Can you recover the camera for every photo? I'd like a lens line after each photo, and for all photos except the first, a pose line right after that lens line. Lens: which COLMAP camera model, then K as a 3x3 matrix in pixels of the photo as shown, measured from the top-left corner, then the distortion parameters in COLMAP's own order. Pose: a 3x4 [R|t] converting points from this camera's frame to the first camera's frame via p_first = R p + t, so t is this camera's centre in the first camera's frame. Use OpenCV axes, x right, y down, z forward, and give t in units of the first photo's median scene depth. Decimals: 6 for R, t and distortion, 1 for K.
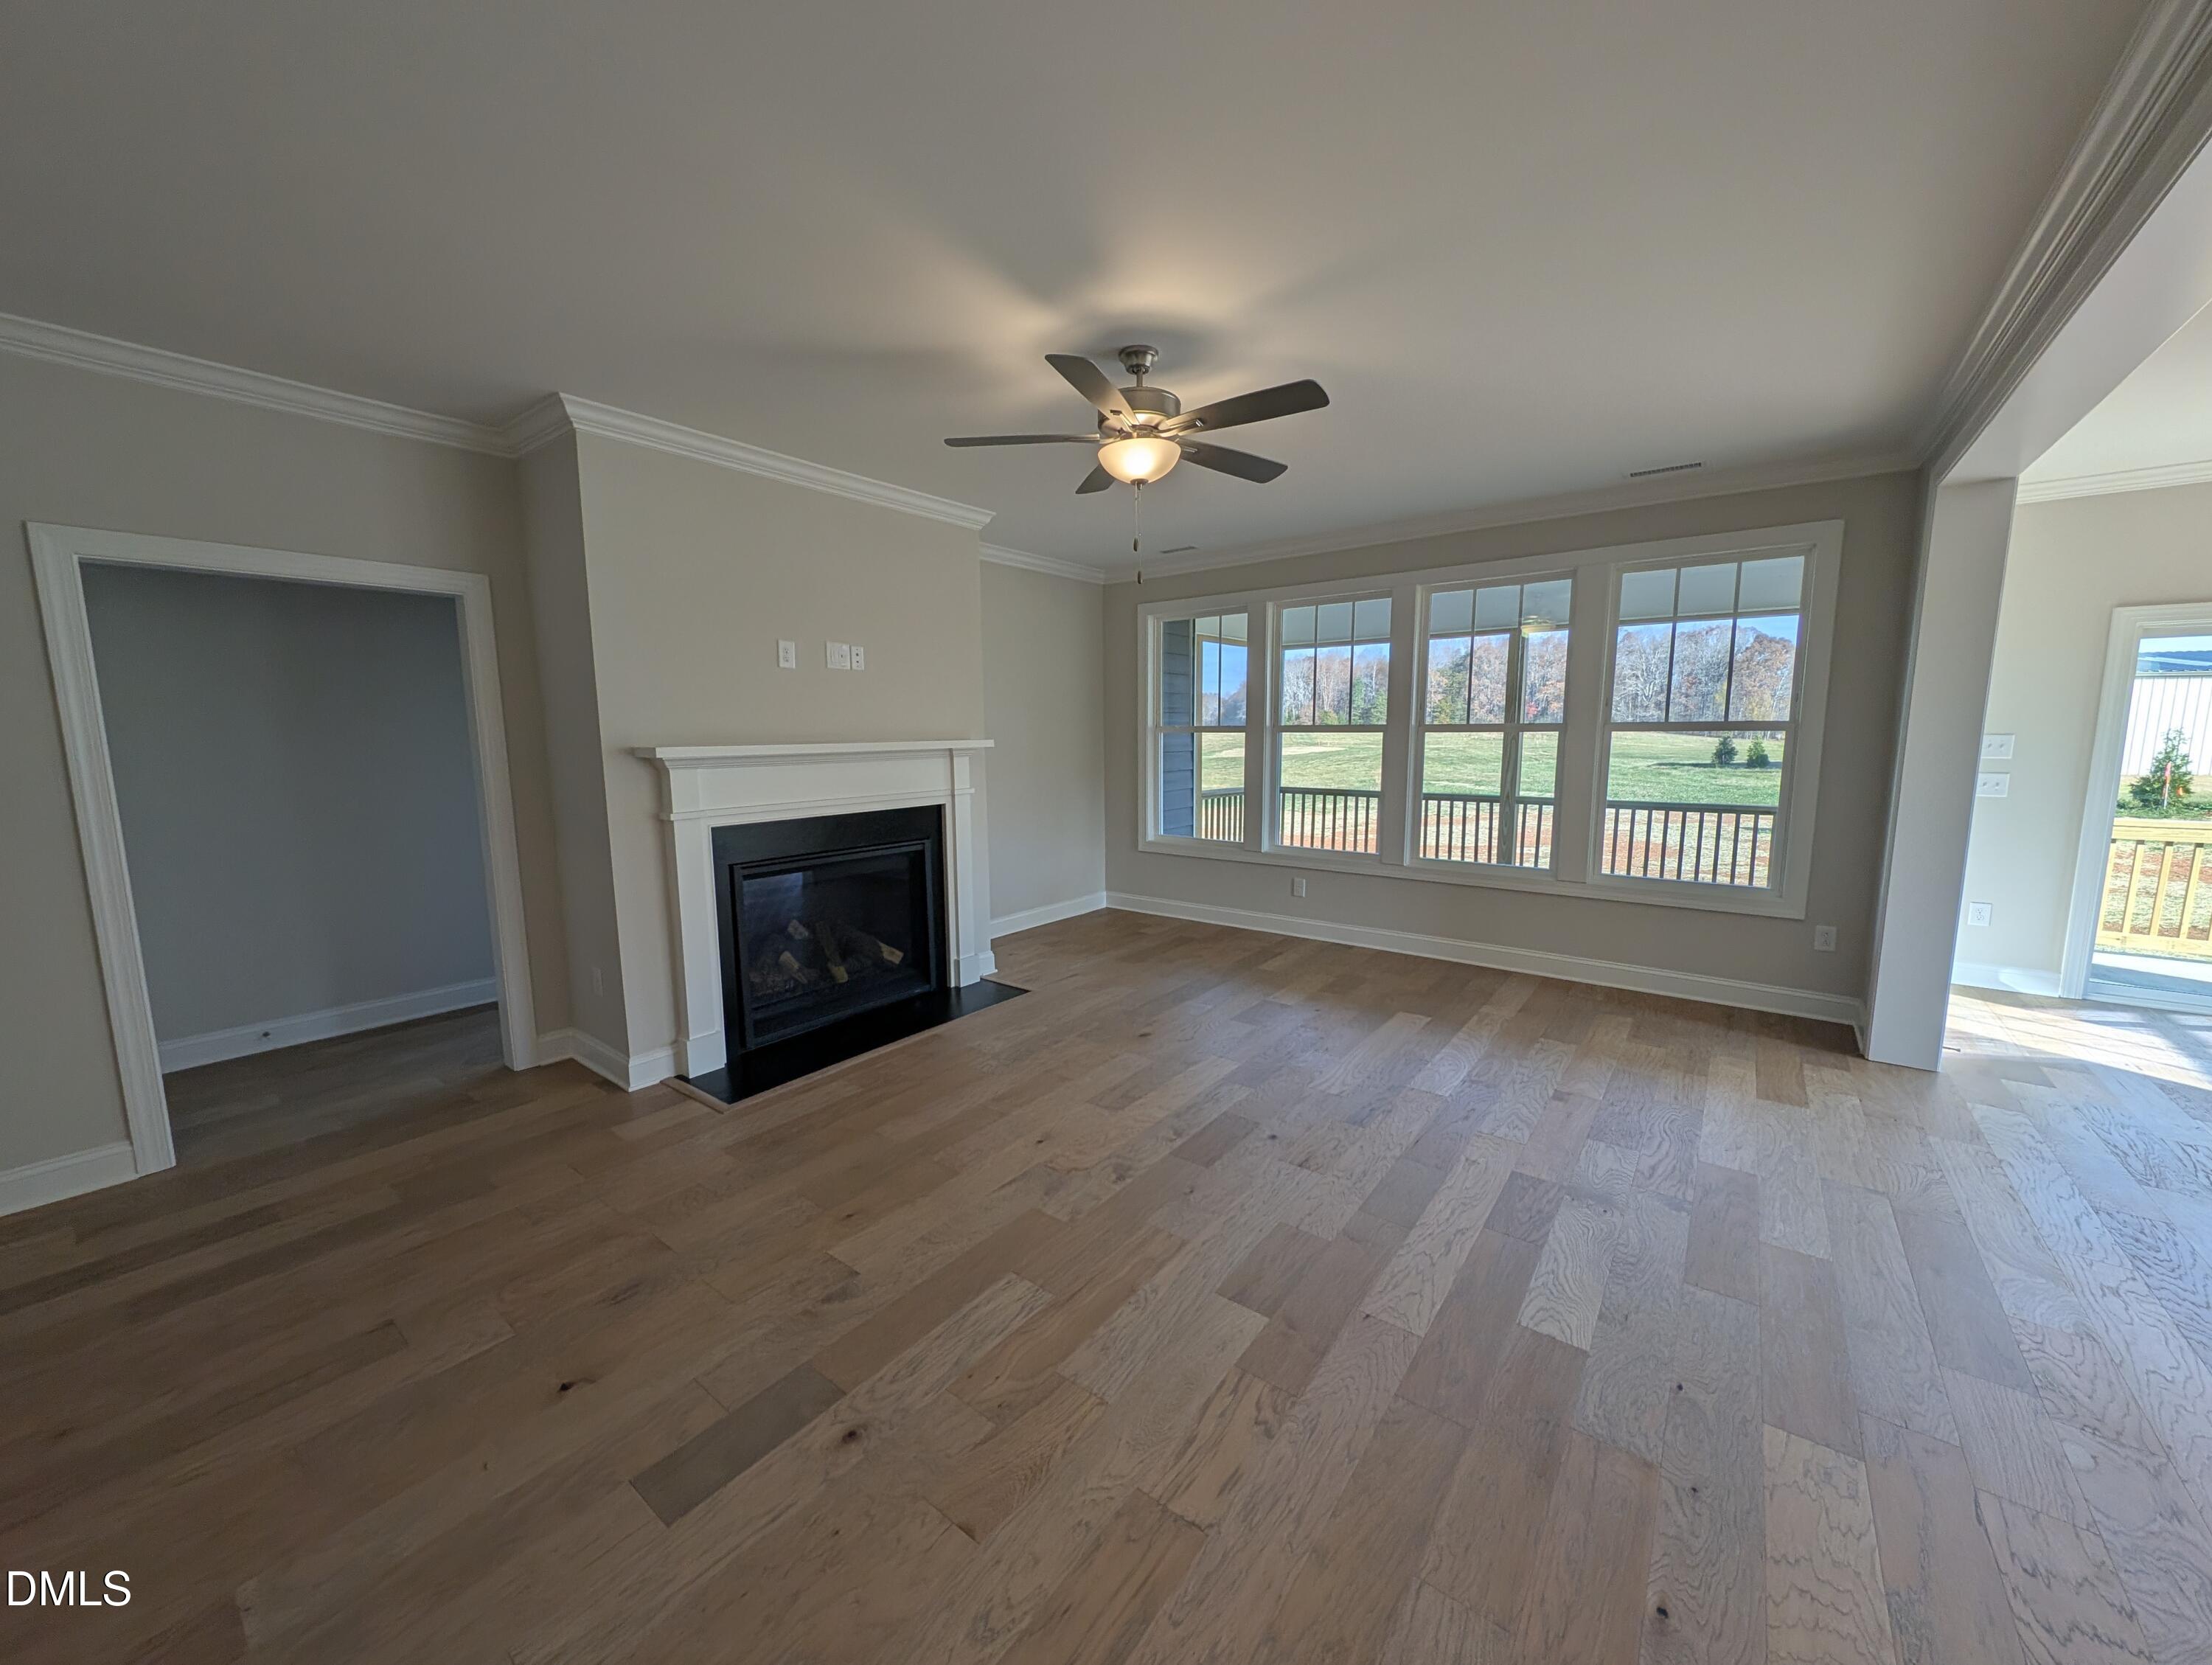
lens RADIAL K [[826.4, 0, 1102.4], [0, 826.4, 834.8], [0, 0, 1]] dist [0.005617, -0.000006]
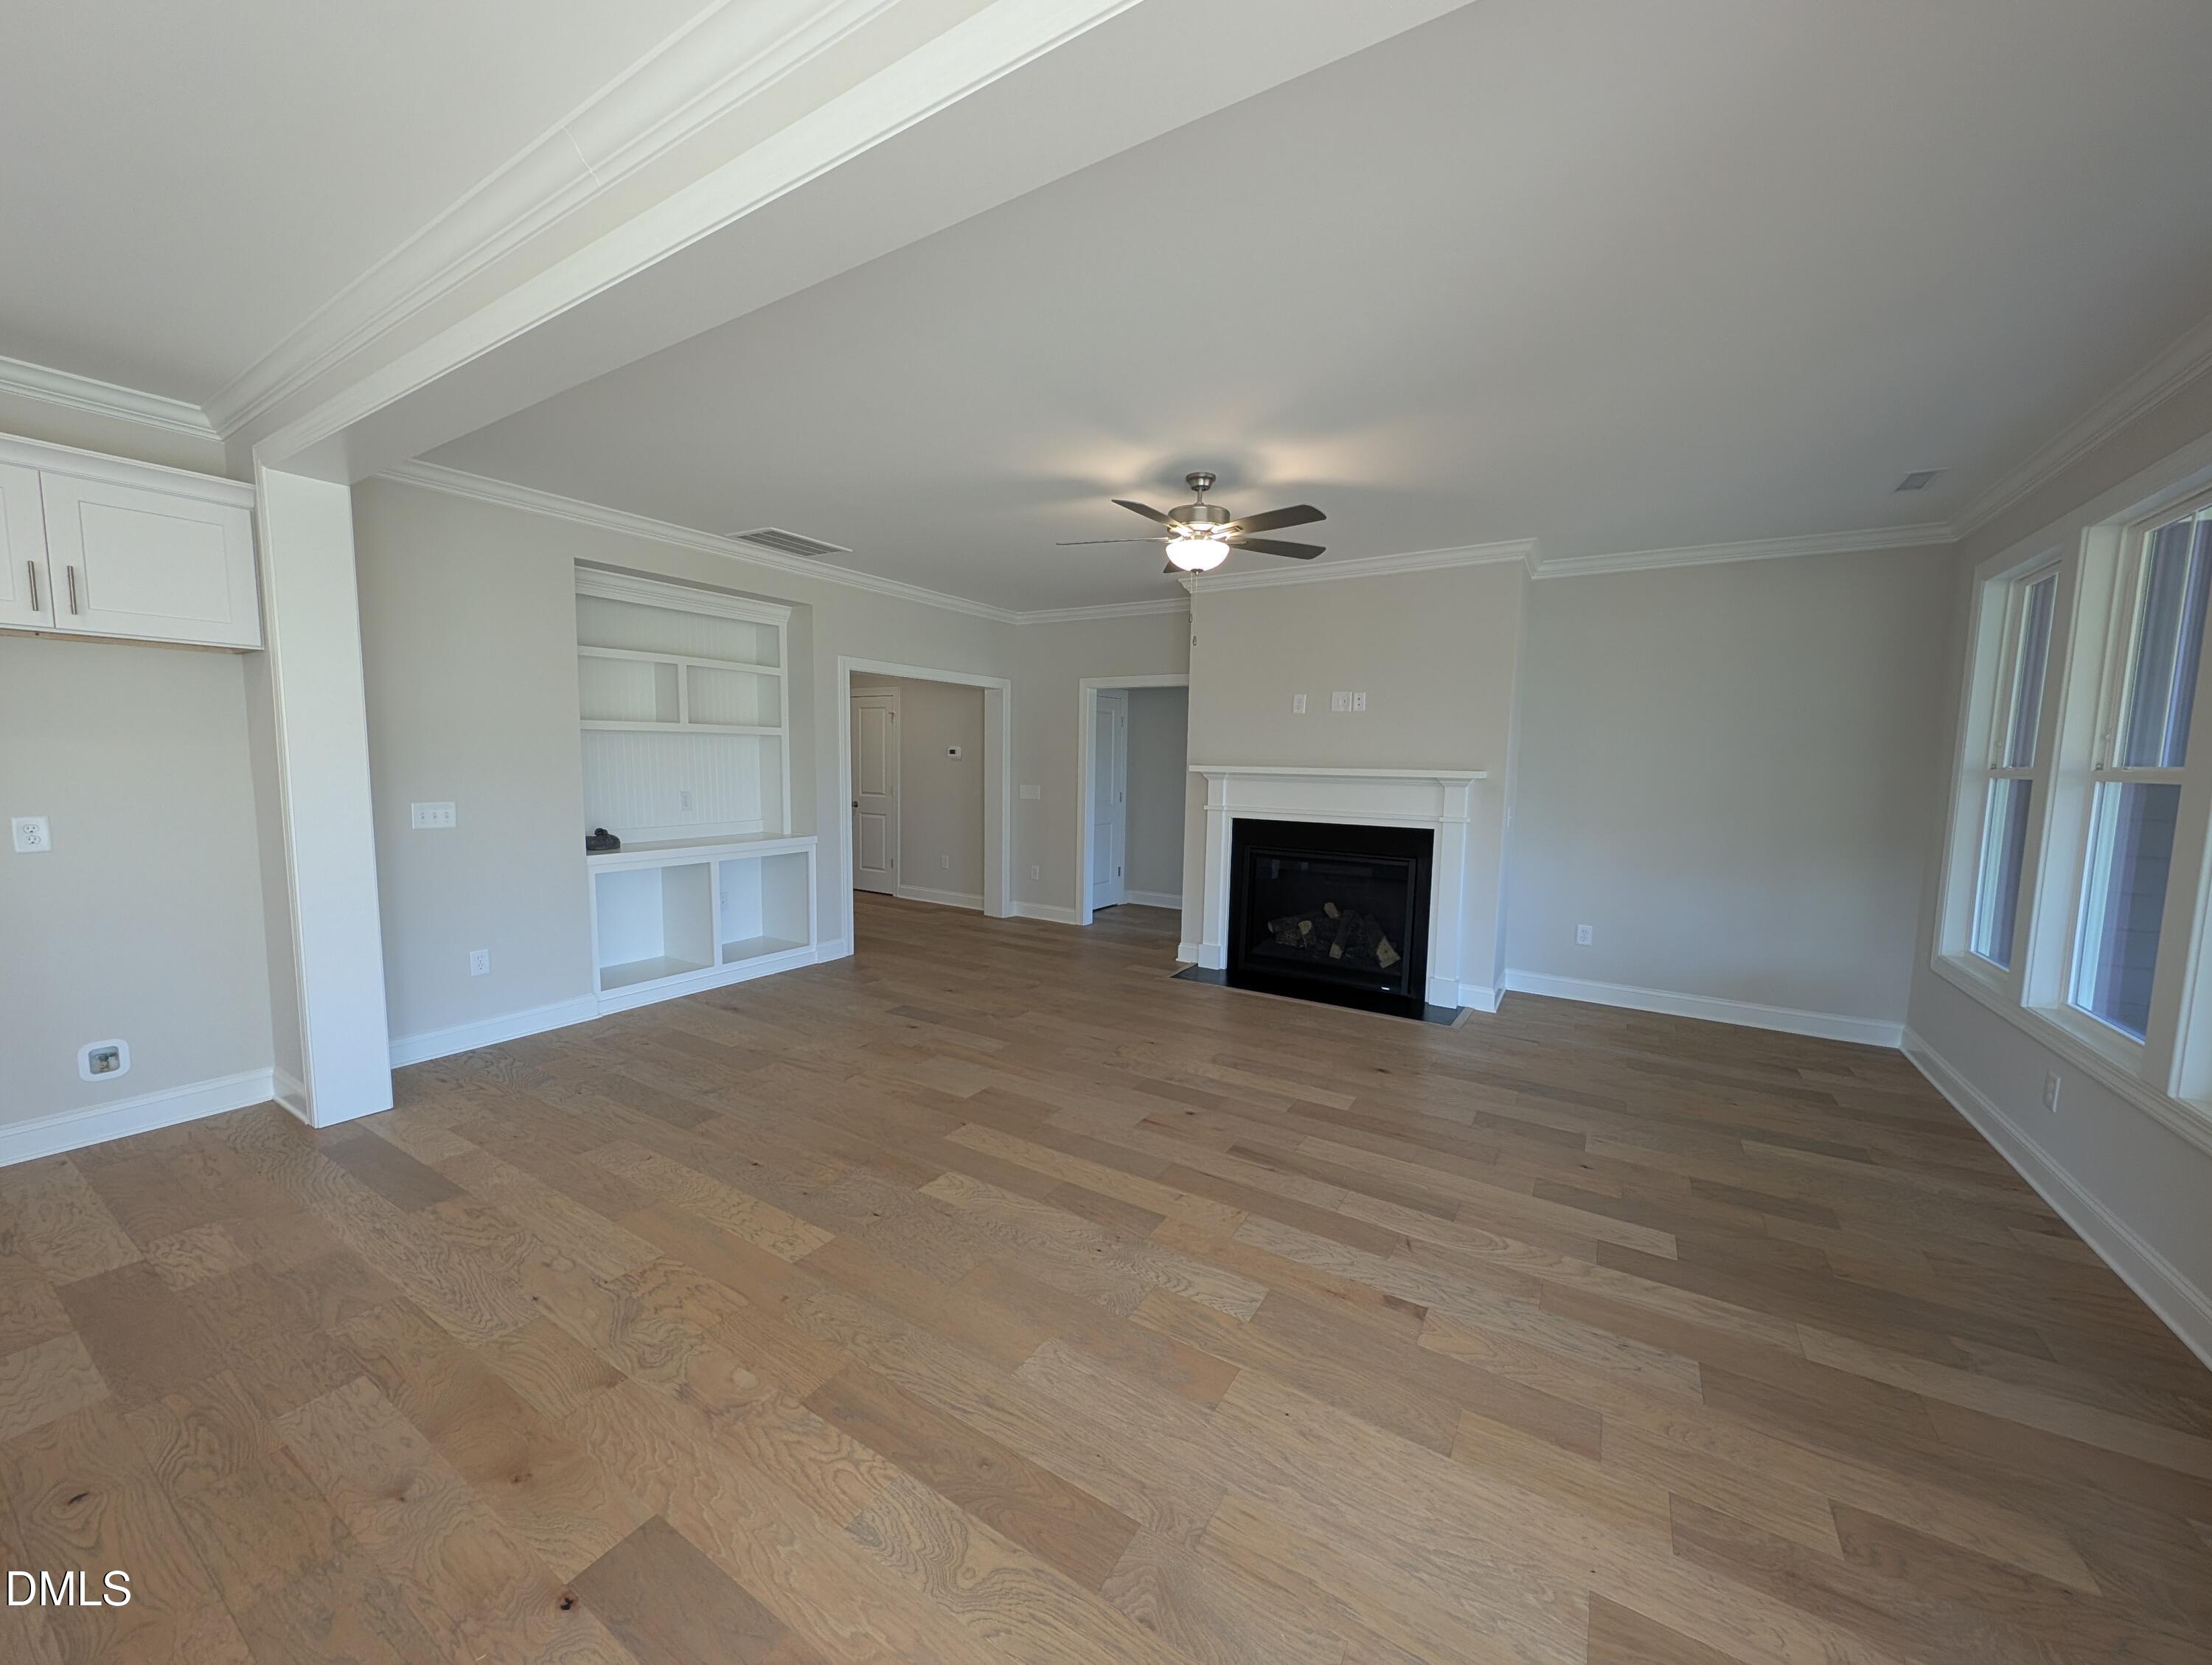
lens RADIAL K [[823.6, 0, 1106.0], [0, 823.6, 832.5], [0, 0, 1]] dist [0.002449, -0.000888]
pose [[0.106031, 0.099380, -0.989384, 0.826612], [-0.148036, 0.985483, 0.083123, -0.059088], [0.983282, 0.137651, 0.119203, 0.452346]]
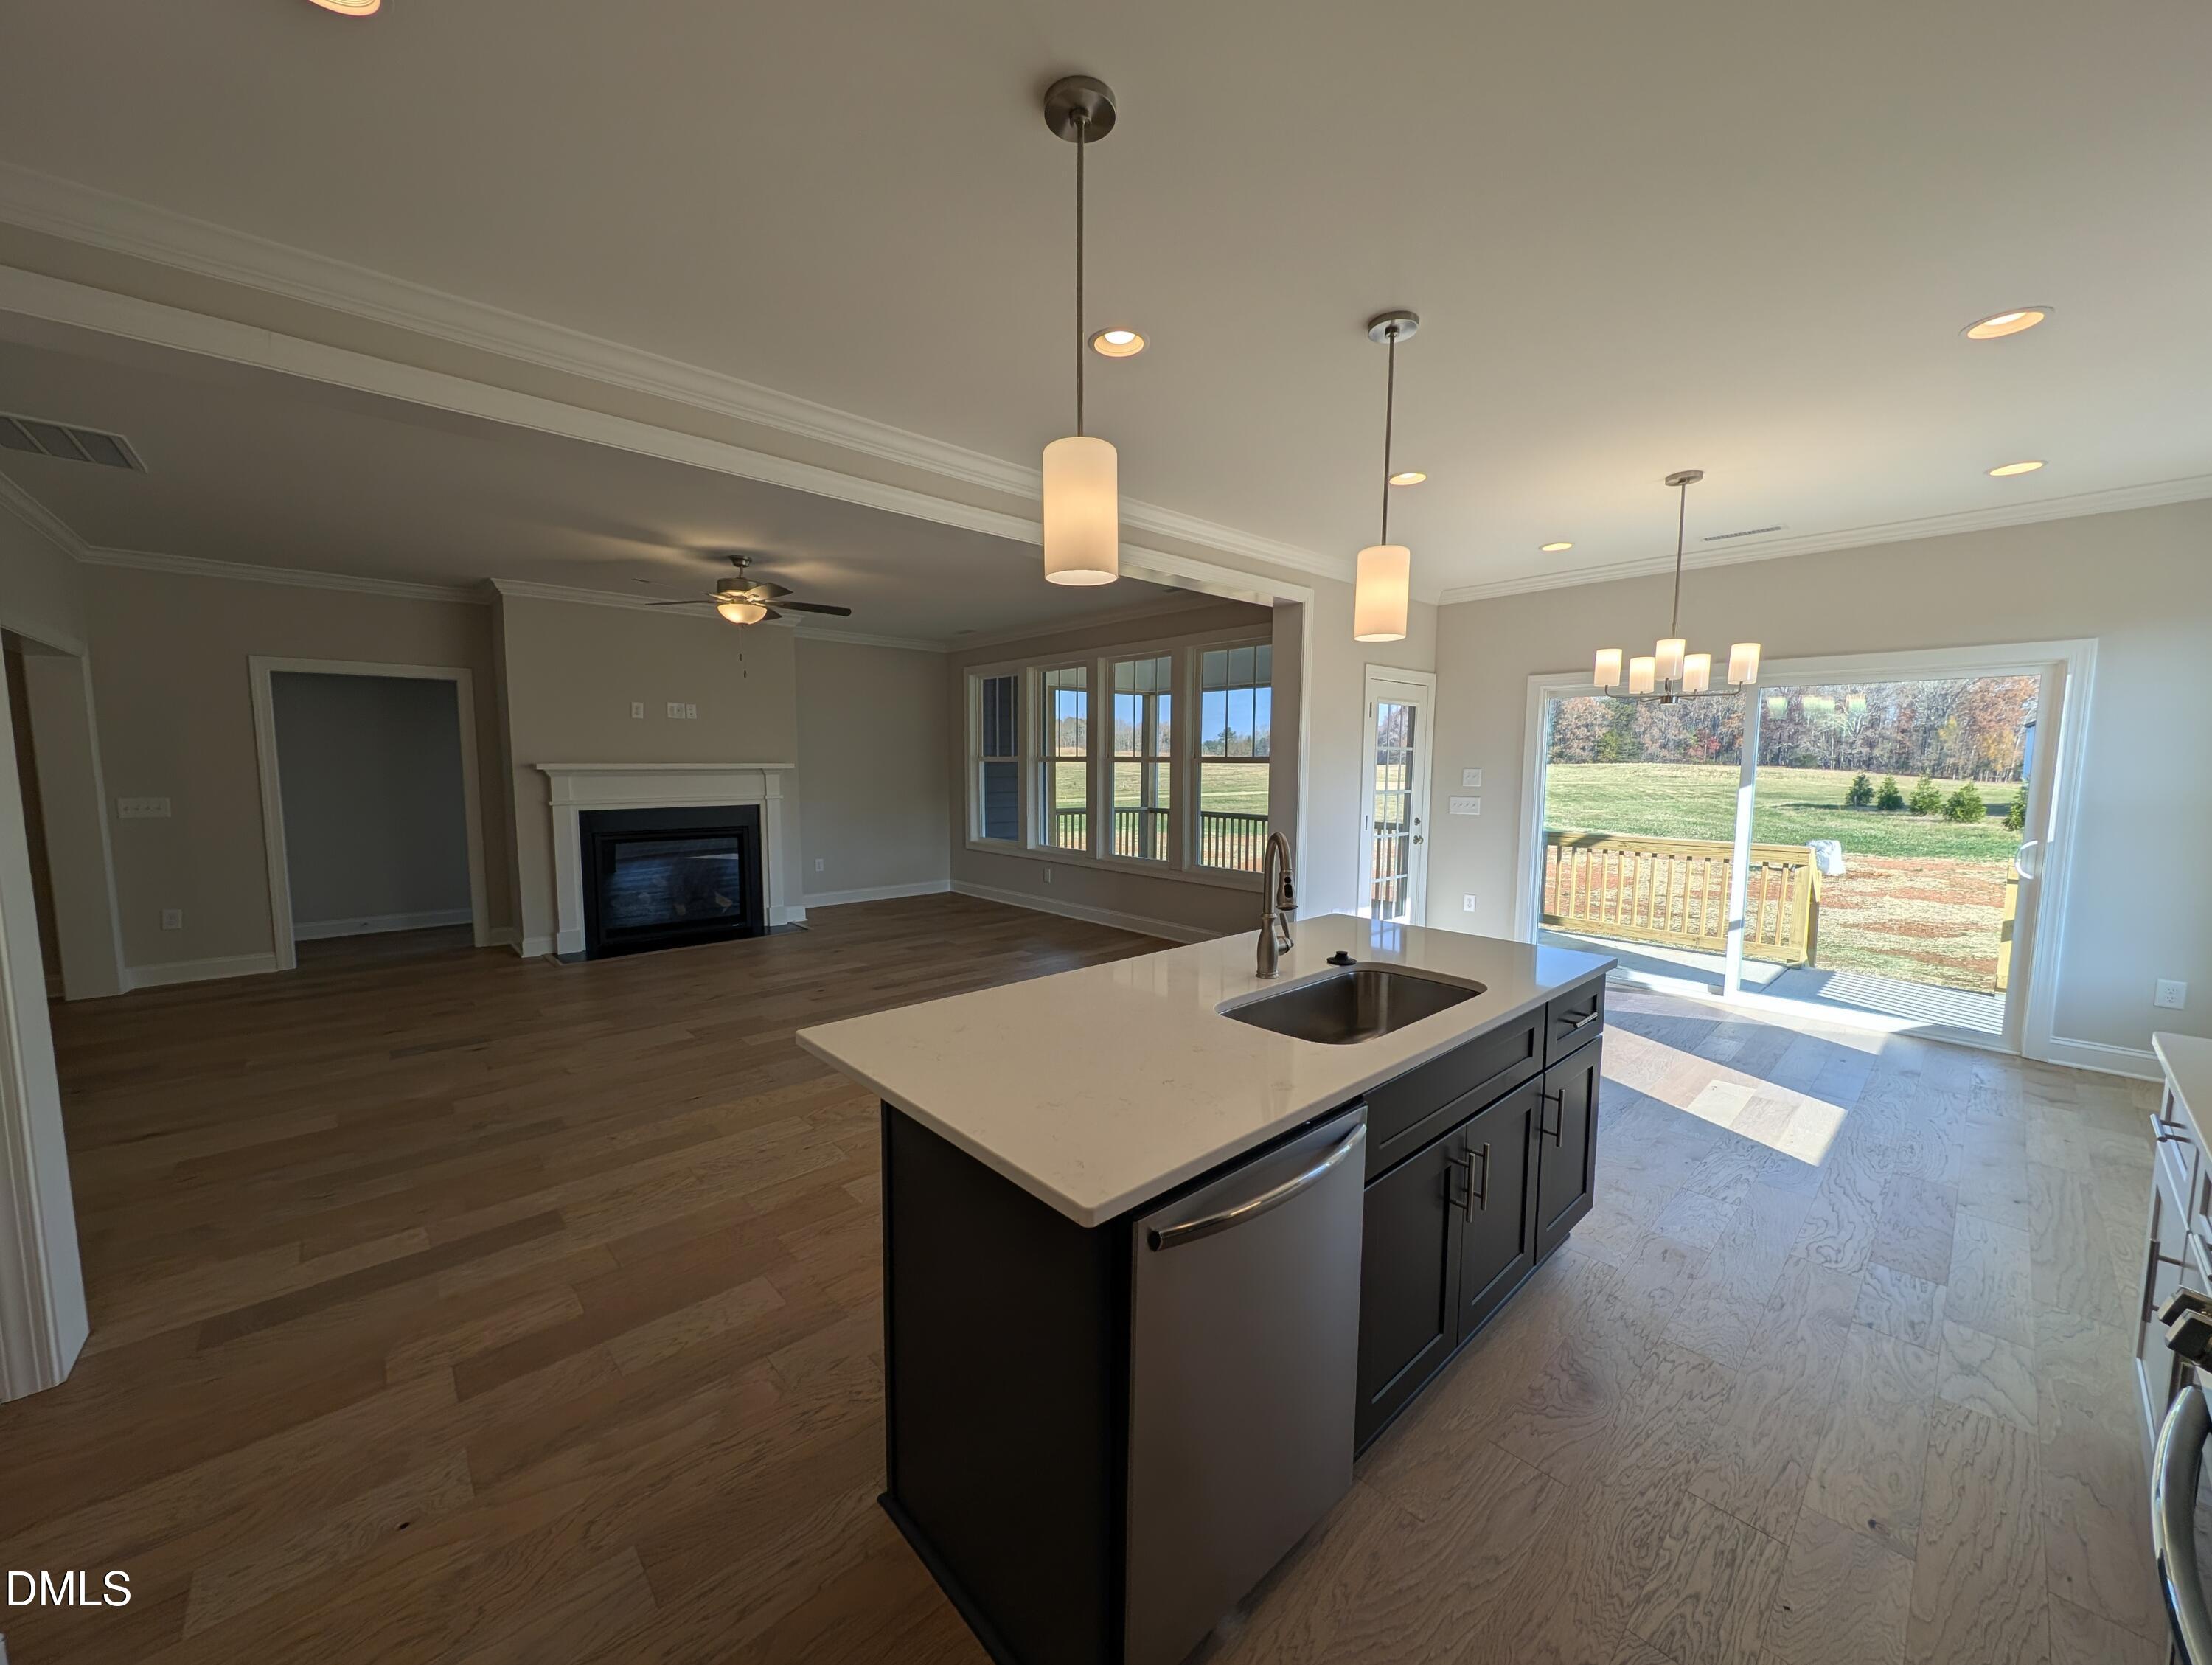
lens RADIAL K [[832.1, 0, 1104.6], [0, 832.1, 837.2], [0, 0, 1]] dist [0.003247, -0.002468]
pose [[0.986236, 0.027263, -0.163084, 0.696395], [-0.032825, 0.998964, -0.031510, 0.050804], [0.162056, 0.036430, 0.986109, -0.414516]]
